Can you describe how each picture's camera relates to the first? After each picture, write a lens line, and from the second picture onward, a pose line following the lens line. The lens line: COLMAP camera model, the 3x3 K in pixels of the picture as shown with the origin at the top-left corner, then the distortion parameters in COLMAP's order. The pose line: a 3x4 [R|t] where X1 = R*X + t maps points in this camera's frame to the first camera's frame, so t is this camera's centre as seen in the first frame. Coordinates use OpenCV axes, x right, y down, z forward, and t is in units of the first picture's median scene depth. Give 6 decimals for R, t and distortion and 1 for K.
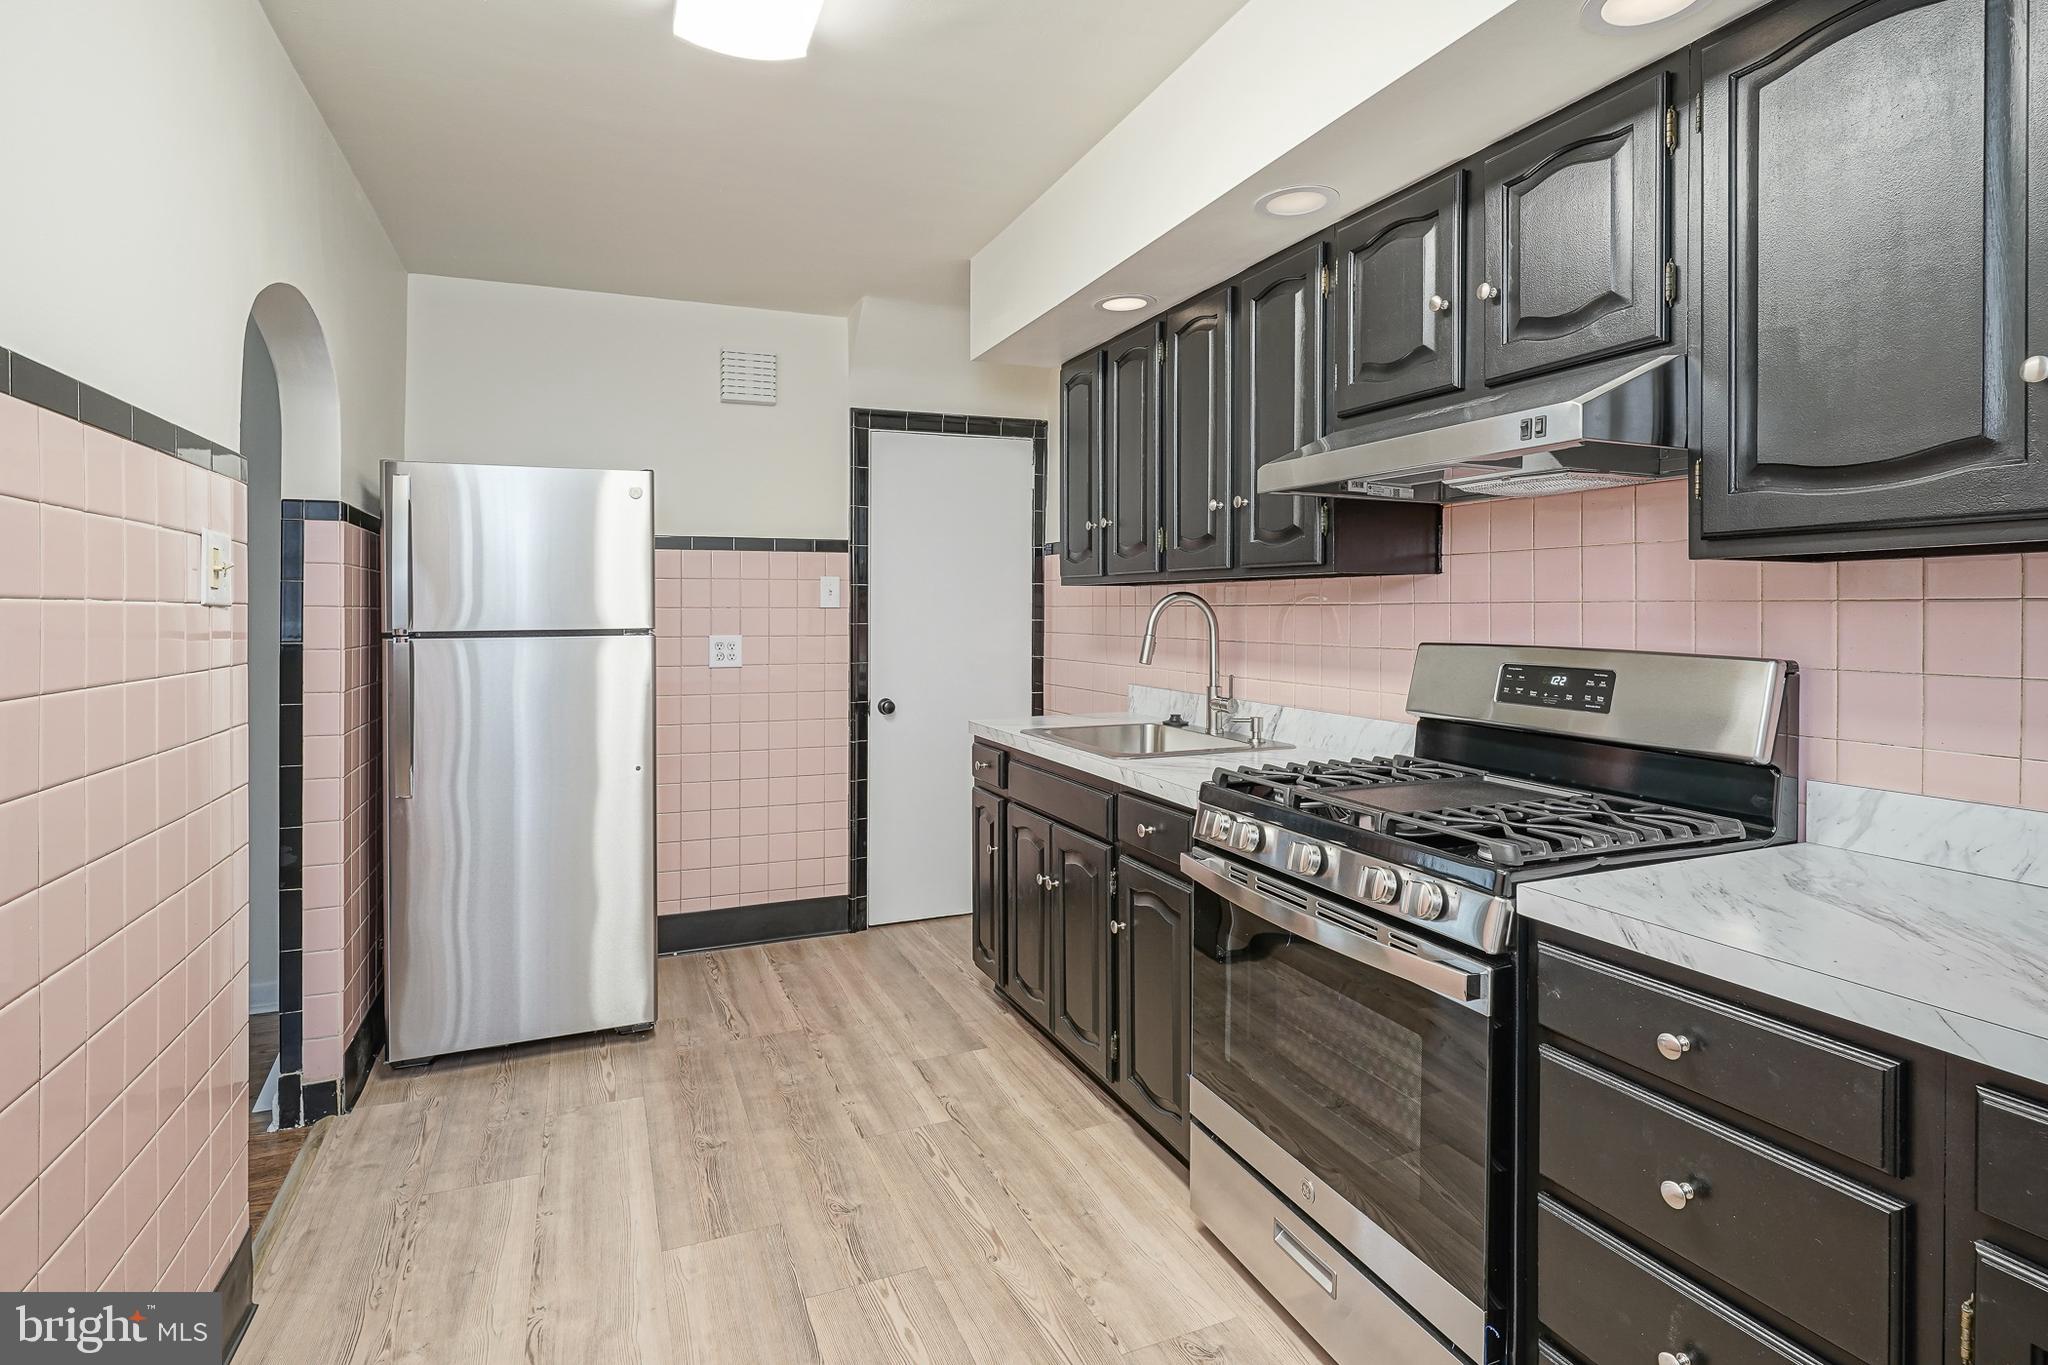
lens RADIAL K [[994.2, 0, 1019.9], [0, 994.2, 619.5], [0, 0, 1]] dist [-0.006311, 0.003264]
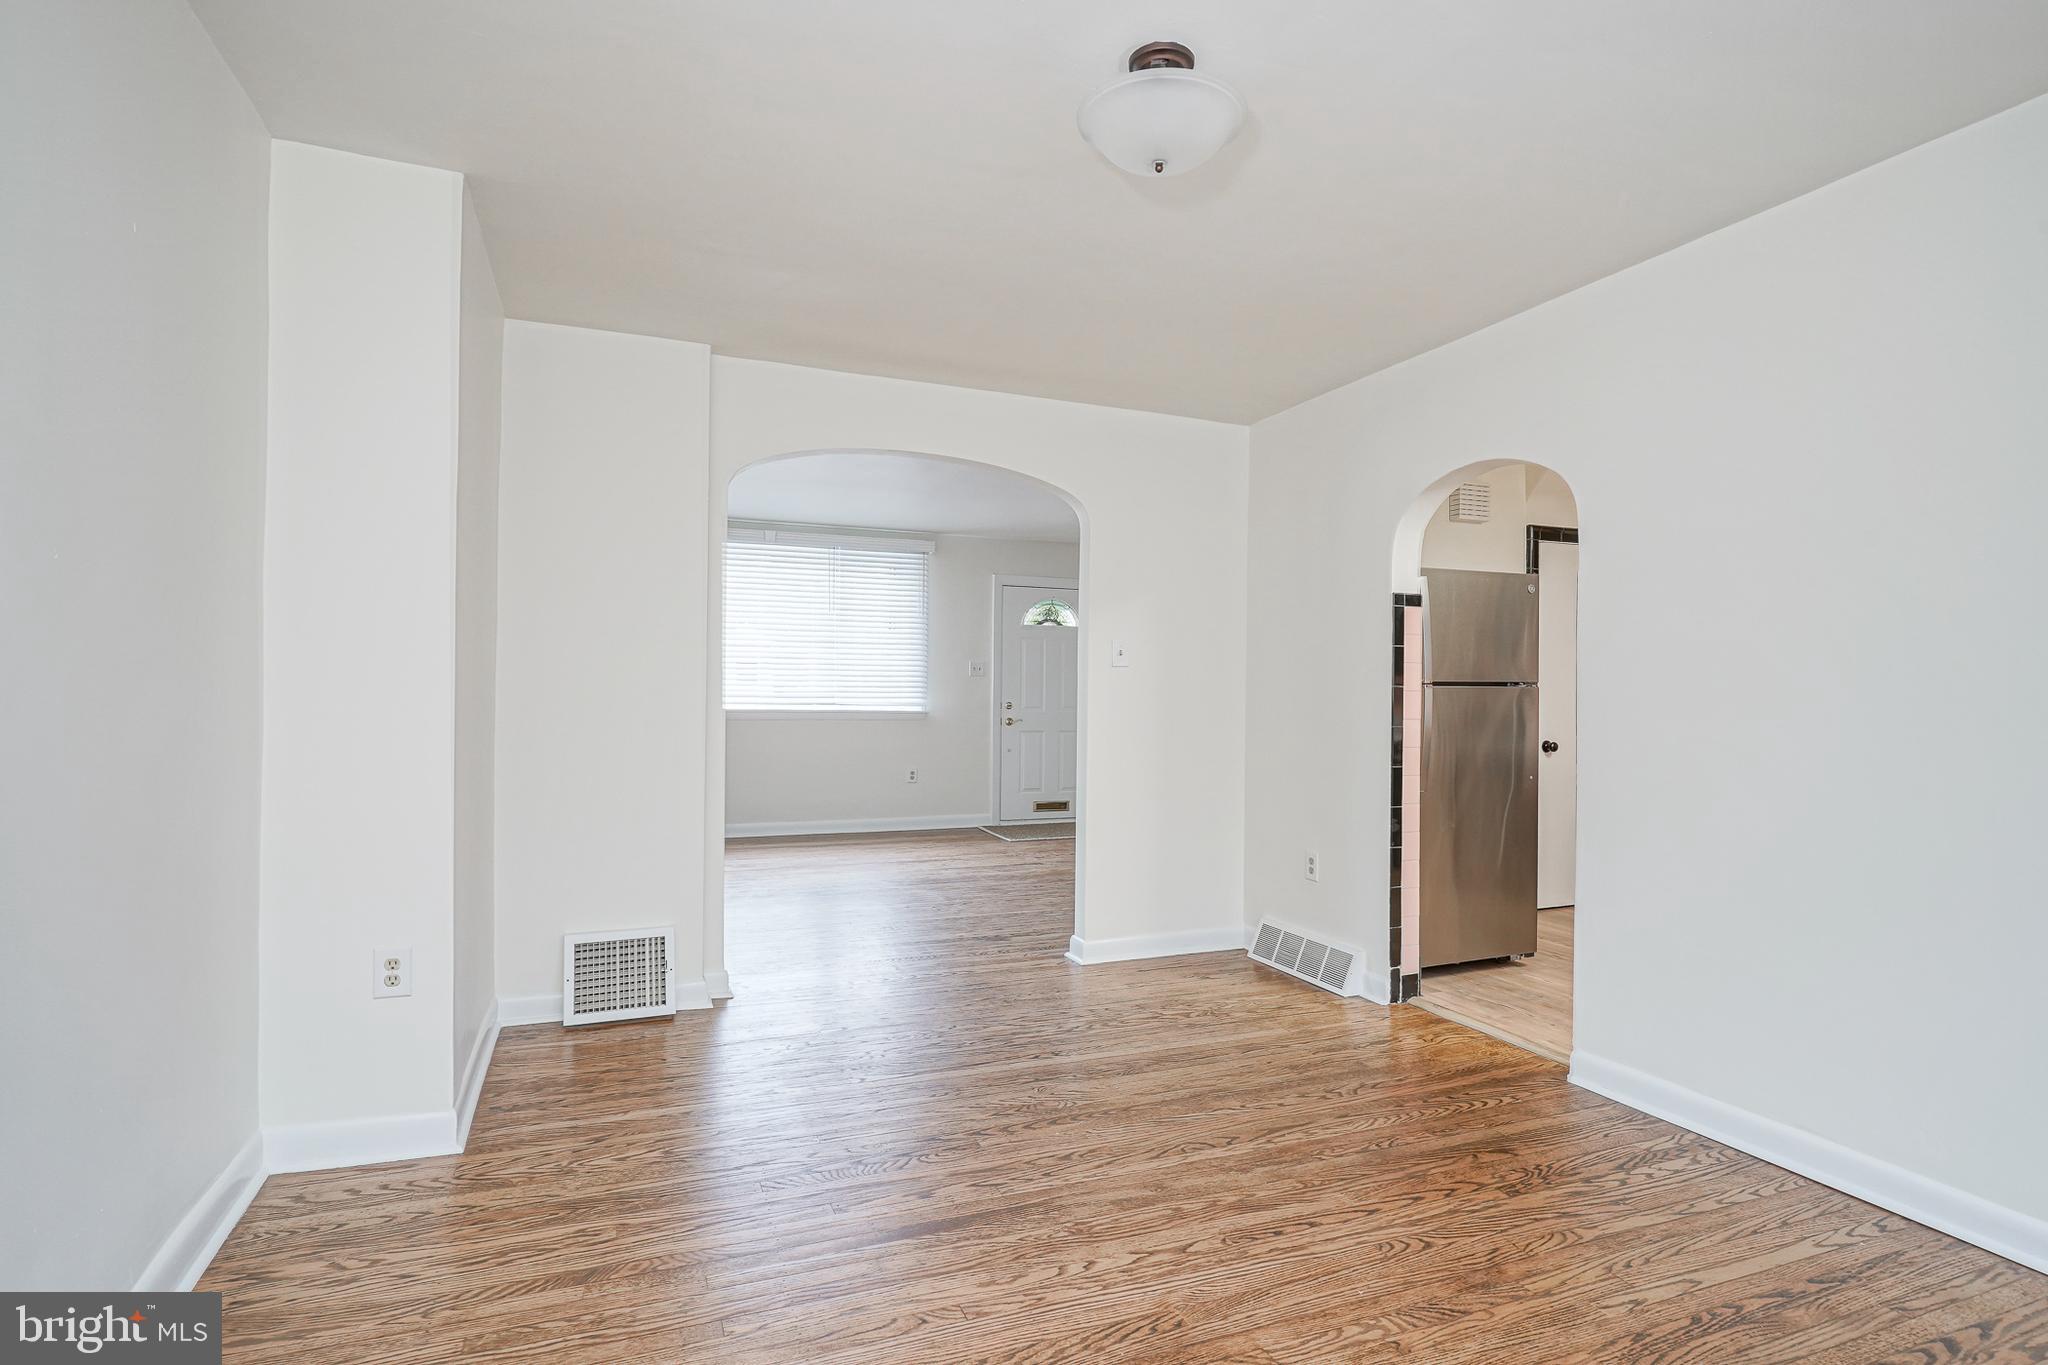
lens RADIAL K [[994.2, 0, 1042.3], [0, 994.2, 672.4], [0, 0, 1]] dist [-0.006311, 0.003264]
pose [[0.999926, 0.011673, -0.003557, -1.334215], [-0.011737, 0.999758, -0.018599, 0.036667], [0.003339, 0.018639, 0.999821, -0.573579]]
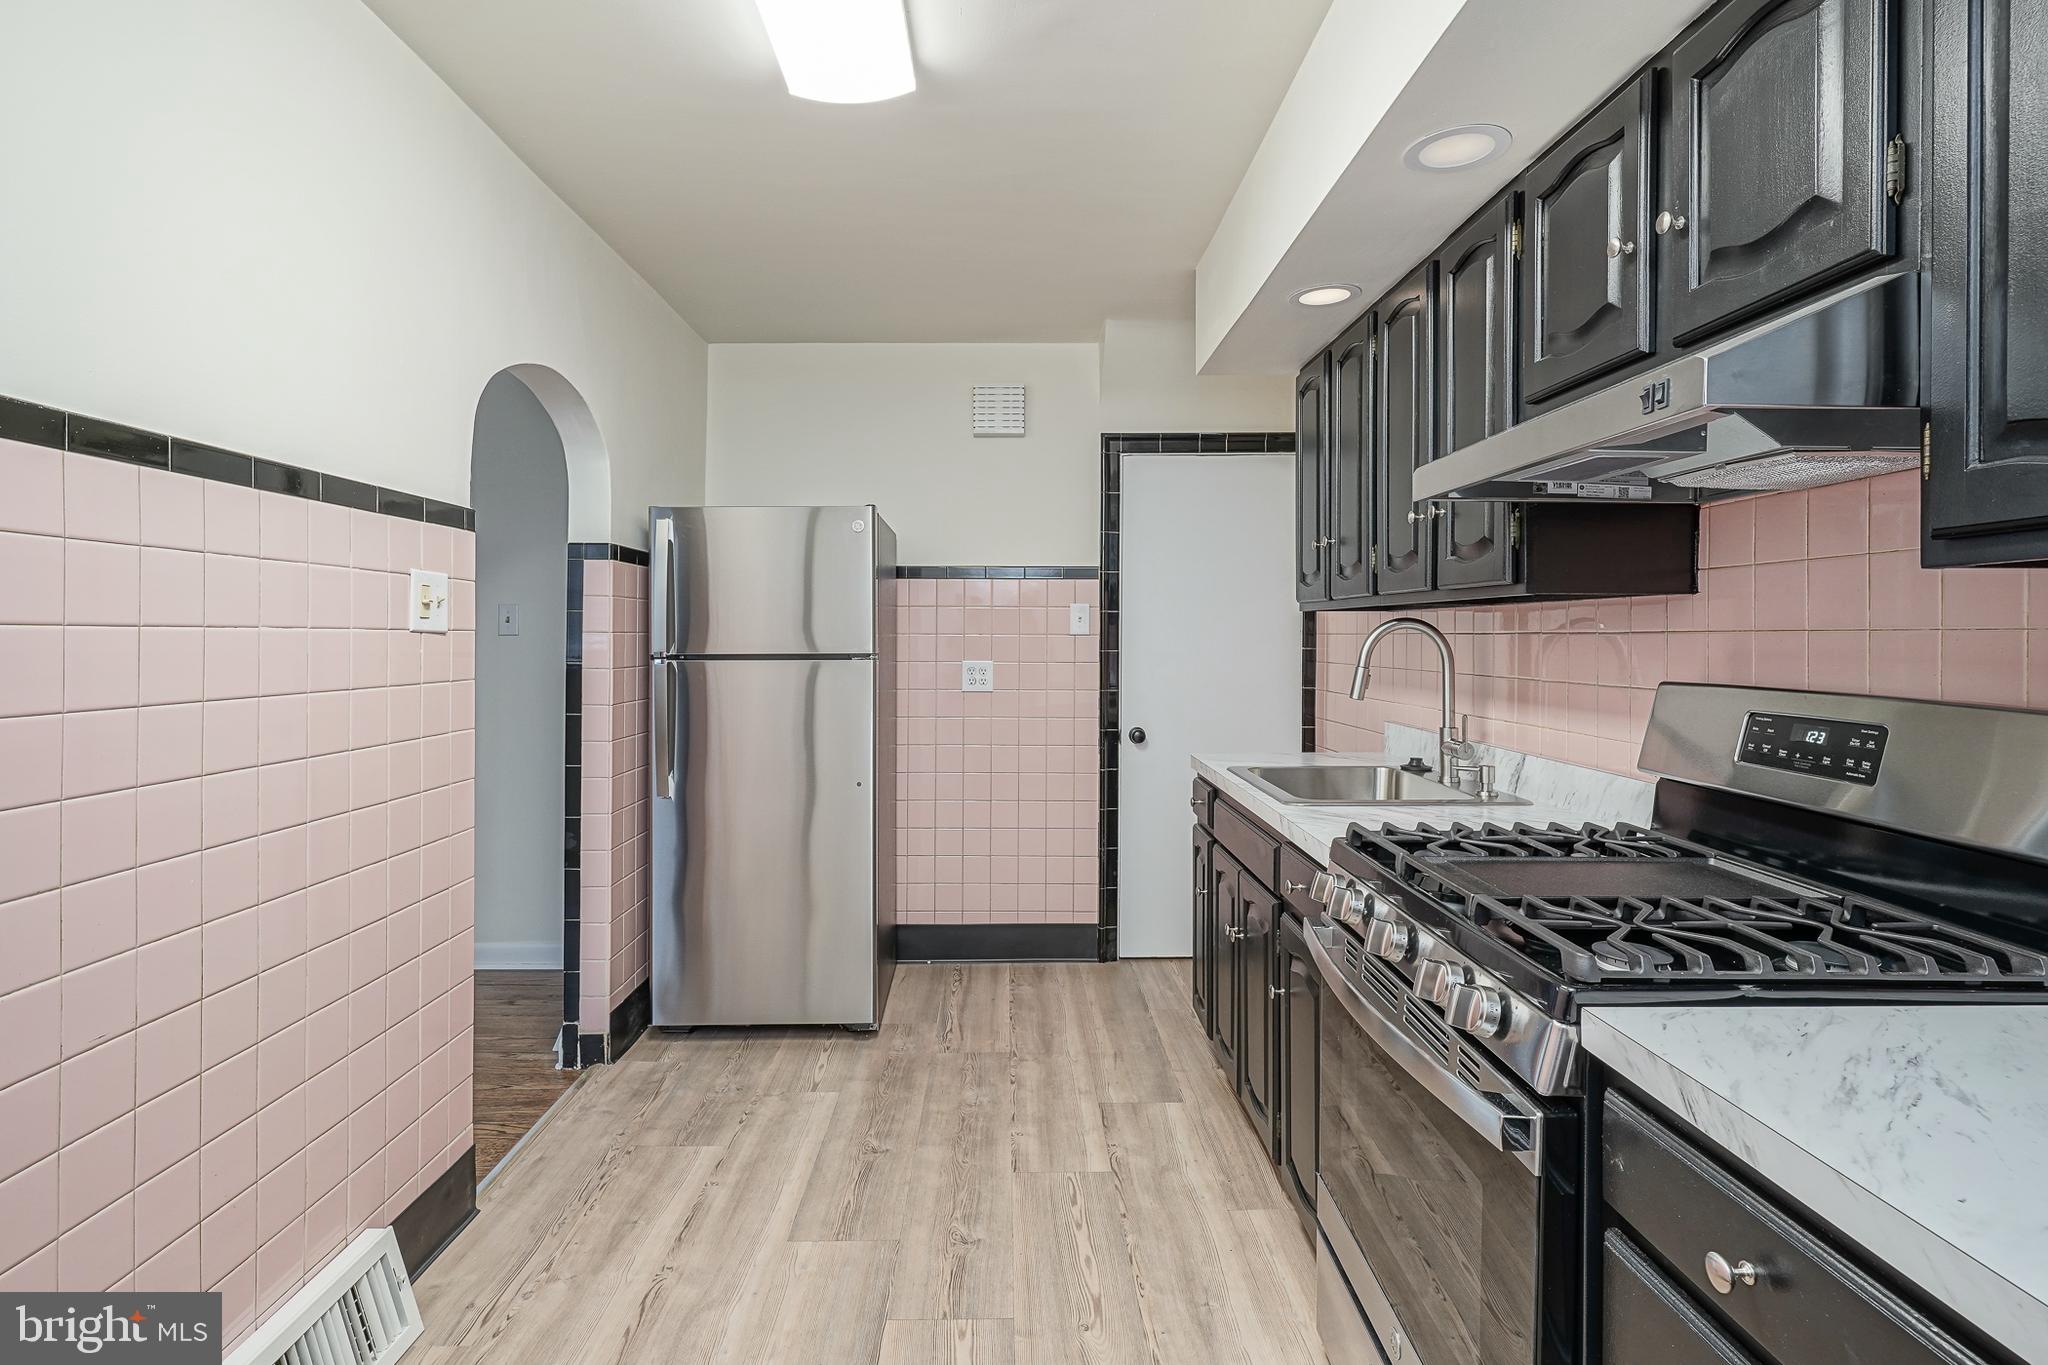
lens RADIAL K [[994.2, 0, 1017.9], [0, 994.2, 642.4], [0, 0, 1]] dist [-0.006311, 0.003264]
pose [[0.931641, 0.005808, -0.363334, 0.206734], [-0.007203, 0.999971, -0.002486, -0.001929], [0.363309, 0.004933, 0.931655, 0.080987]]
